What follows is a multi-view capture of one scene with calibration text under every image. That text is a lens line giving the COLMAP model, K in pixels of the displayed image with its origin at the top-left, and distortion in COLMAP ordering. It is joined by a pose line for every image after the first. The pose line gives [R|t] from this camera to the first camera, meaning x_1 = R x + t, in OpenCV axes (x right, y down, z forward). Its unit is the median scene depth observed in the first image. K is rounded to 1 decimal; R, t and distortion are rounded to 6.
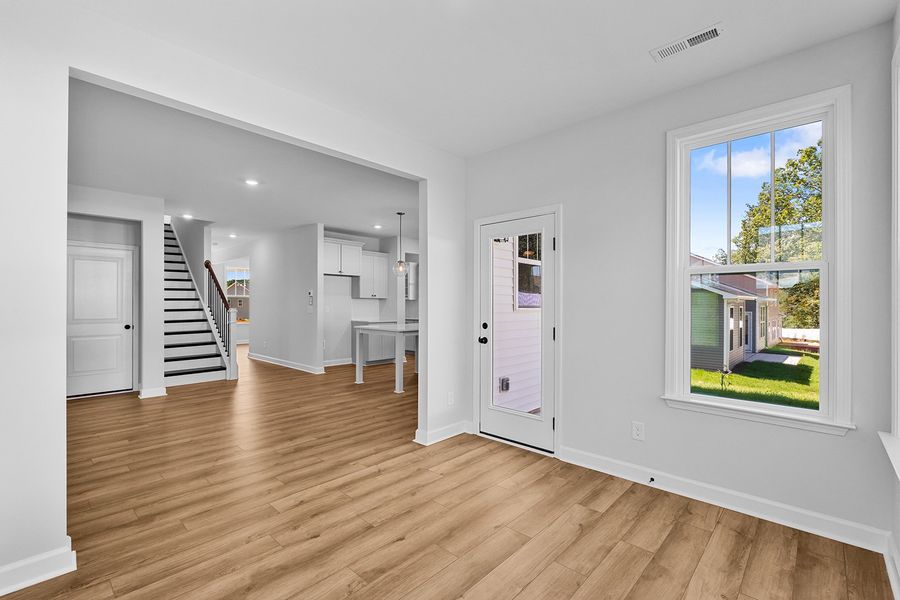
lens RADIAL K [[397.6, 0, 439.7], [0, 397.6, 300.7], [0, 0, 1]] dist [-0.003047, 0.000338]
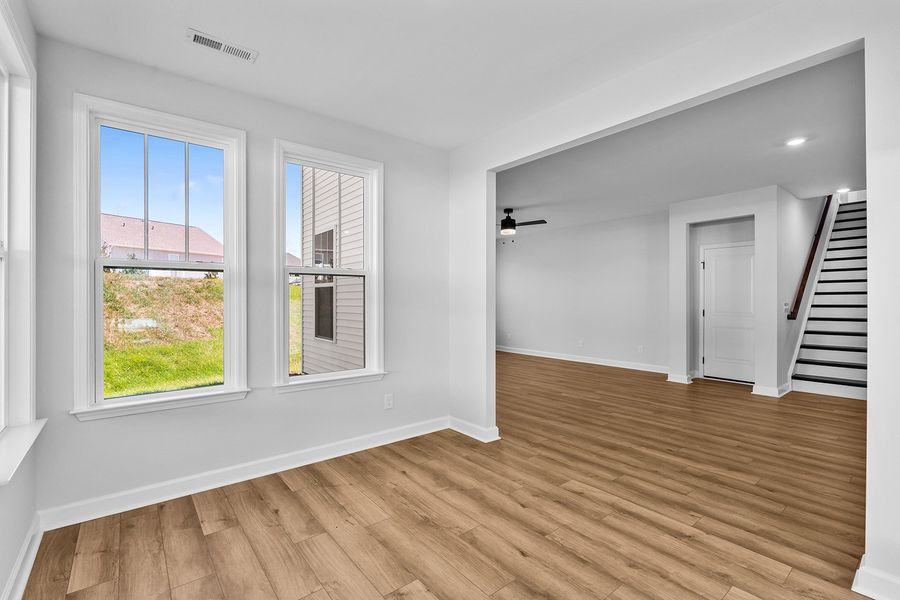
lens RADIAL K [[397.6, 0, 446.8], [0, 397.6, 276.8], [0, 0, 1]] dist [-0.003047, 0.000338]
pose [[-0.124443, -0.056252, -0.990631, 0.615711], [0.008136, 0.998300, -0.057710, 0.011846], [0.992193, -0.015241, -0.123774, 0.677196]]
